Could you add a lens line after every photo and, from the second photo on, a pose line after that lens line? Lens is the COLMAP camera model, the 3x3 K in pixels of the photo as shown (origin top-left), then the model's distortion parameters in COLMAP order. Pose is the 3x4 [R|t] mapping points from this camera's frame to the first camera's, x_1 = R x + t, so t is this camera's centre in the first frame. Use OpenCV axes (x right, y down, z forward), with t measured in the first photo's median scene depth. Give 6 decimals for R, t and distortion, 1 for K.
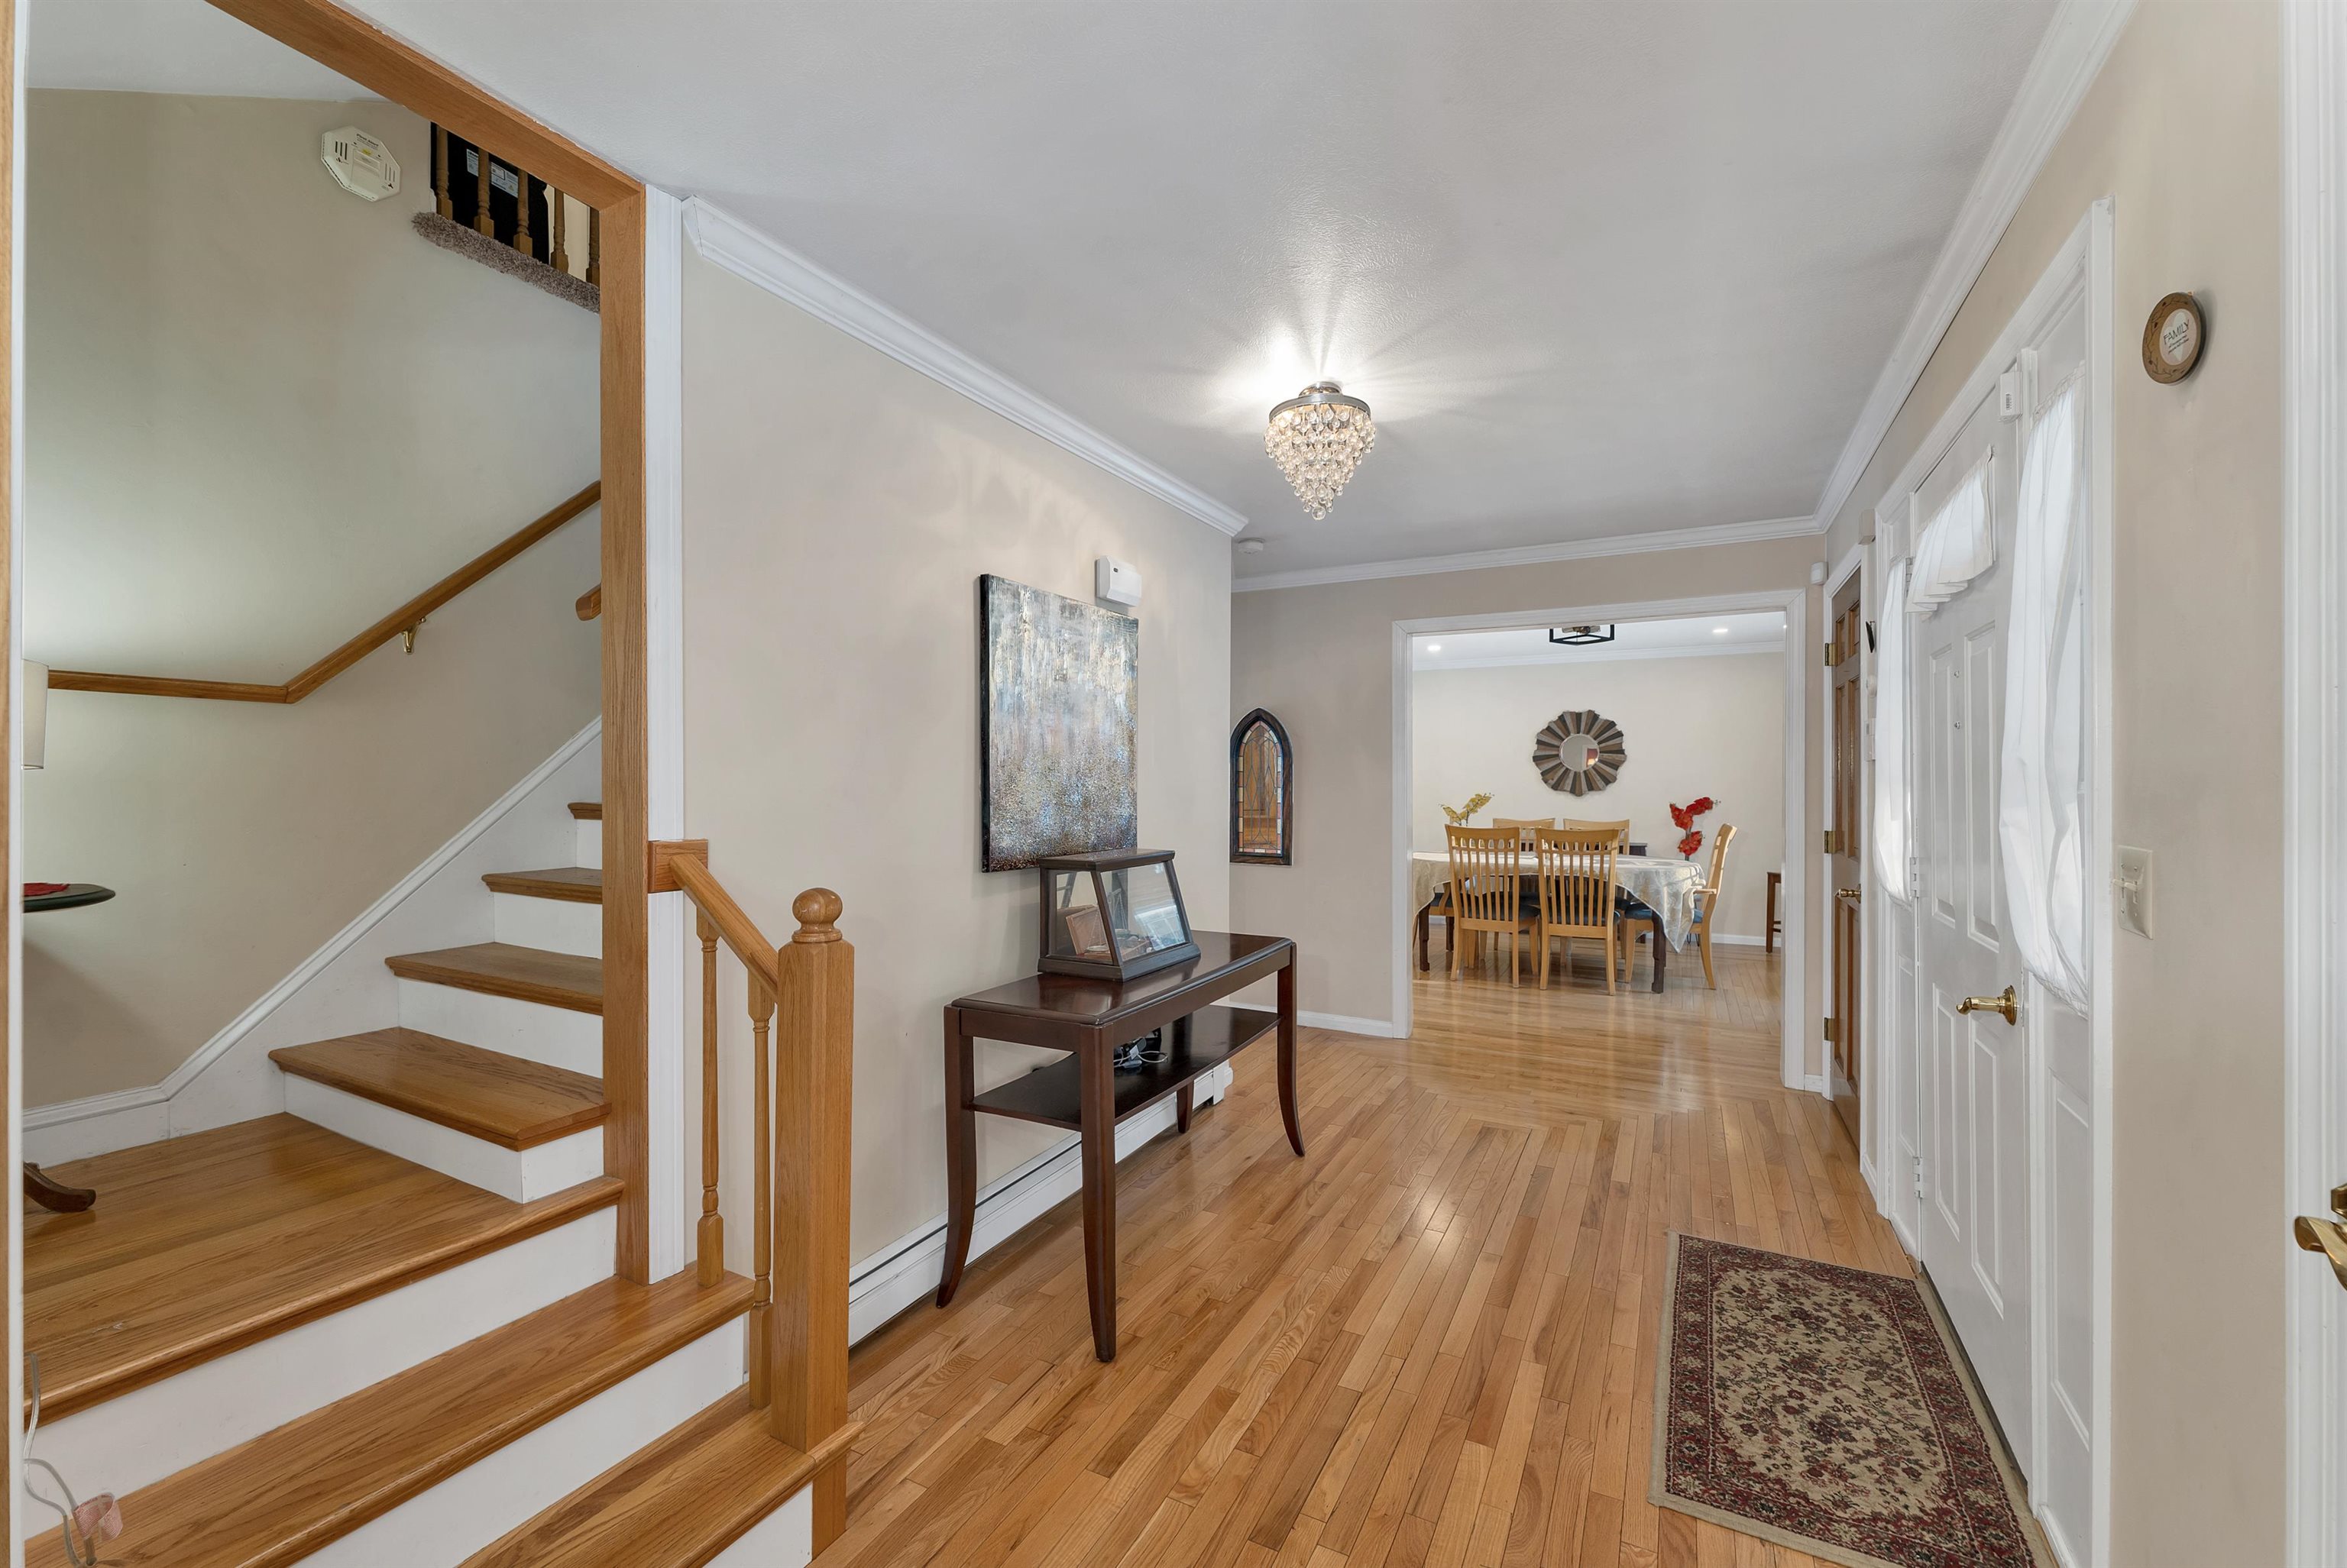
lens RADIAL K [[970.7, 0, 1171.9], [0, 970.7, 779.1], [0, 0, 1]] dist [0.000530, 0.000408]
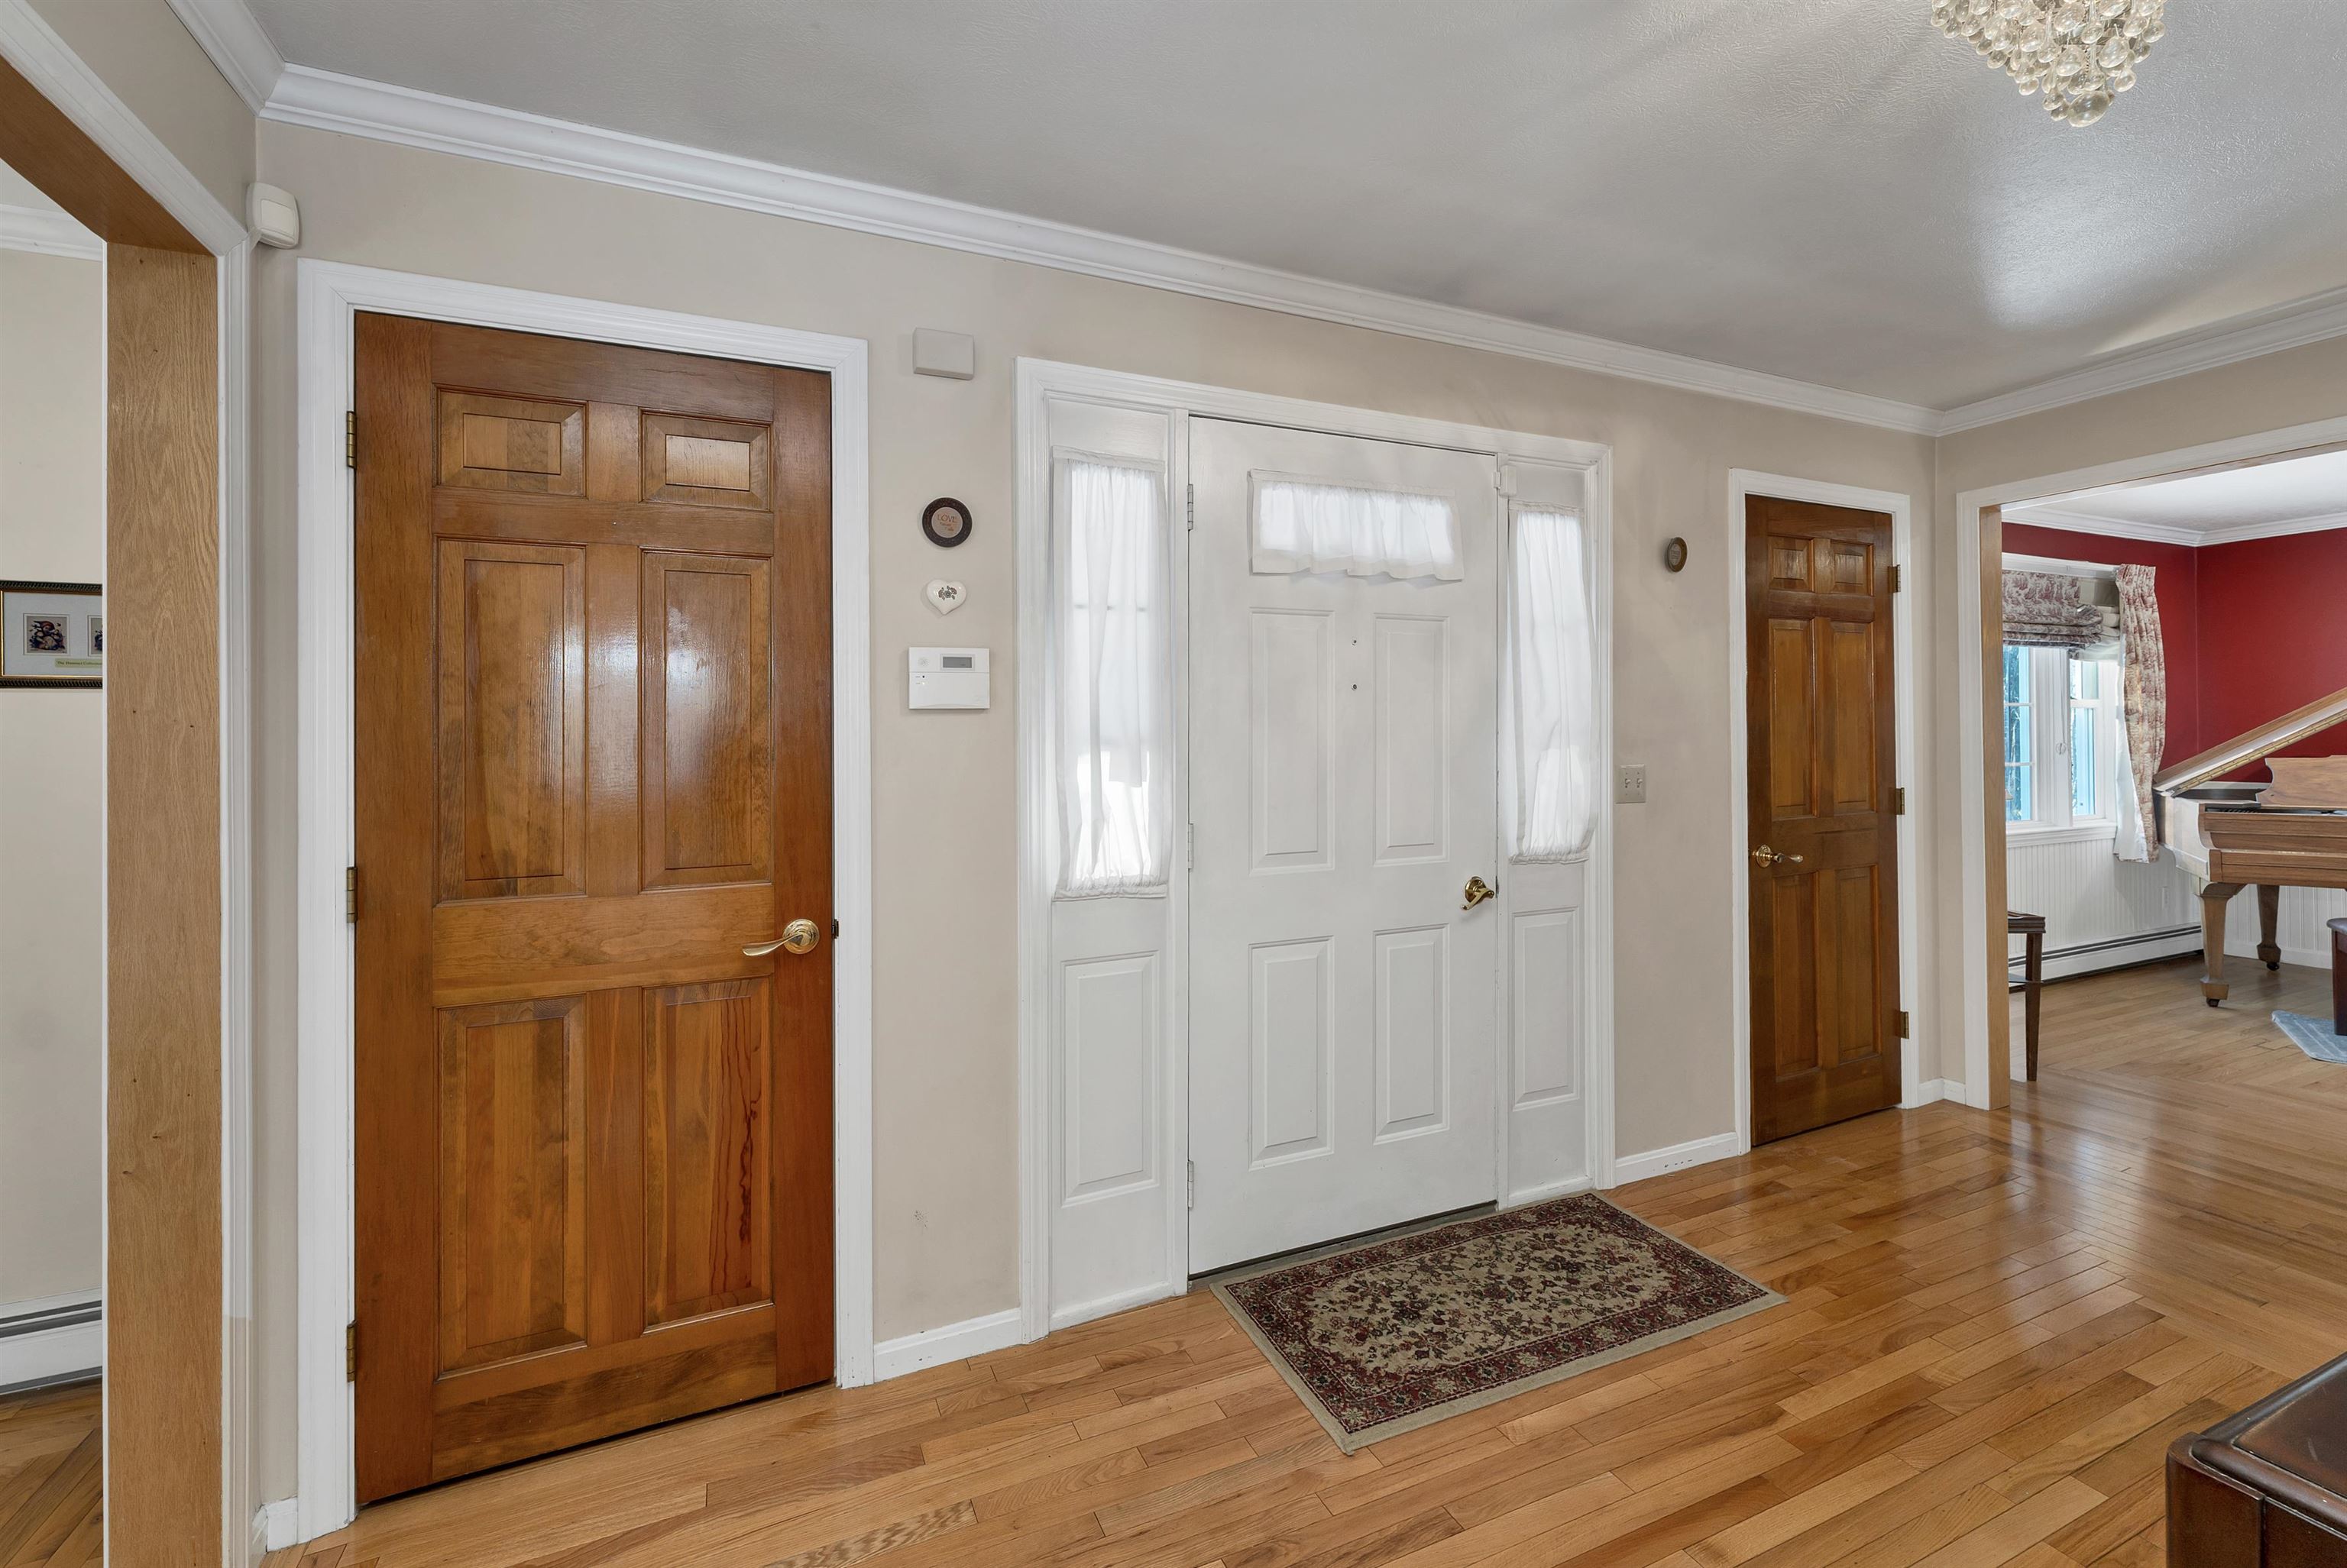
lens RADIAL K [[970.7, 0, 1194.1], [0, 970.7, 737.0], [0, 0, 1]] dist [0.000530, 0.000408]
pose [[-0.785403, 0.005885, 0.618957, 0.227476], [0.009020, 0.999957, 0.001937, -0.002104], [-0.618919, 0.007104, -0.785423, 1.811419]]
